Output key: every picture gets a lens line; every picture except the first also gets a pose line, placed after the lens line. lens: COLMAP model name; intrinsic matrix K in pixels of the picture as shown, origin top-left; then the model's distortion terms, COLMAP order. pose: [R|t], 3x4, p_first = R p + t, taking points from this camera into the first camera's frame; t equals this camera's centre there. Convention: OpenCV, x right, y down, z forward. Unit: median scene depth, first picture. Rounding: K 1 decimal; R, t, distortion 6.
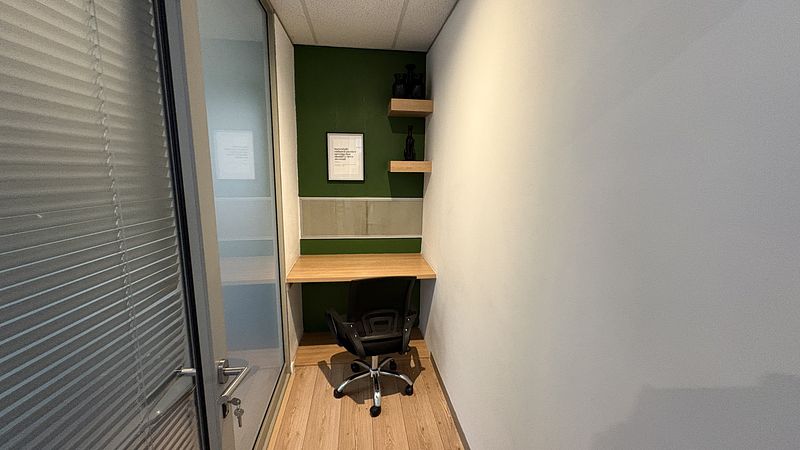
lens RADIAL K [[319.2, 0, 399.5], [0, 319.2, 226.0], [0, 0, 1]] dist [0.002616, 0.000039]
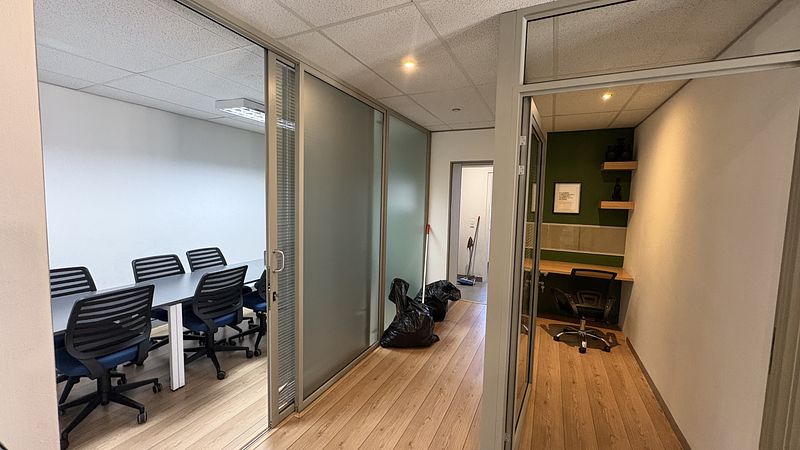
lens RADIAL K [[319.2, 0, 397.3], [0, 319.2, 222.2], [0, 0, 1]] dist [0.002616, 0.000039]
pose [[0.838587, 0.051744, -0.542305, -0.012236], [-0.103764, 0.992426, -0.065761, 0.095919], [0.534795, 0.111418, 0.837604, -0.791501]]
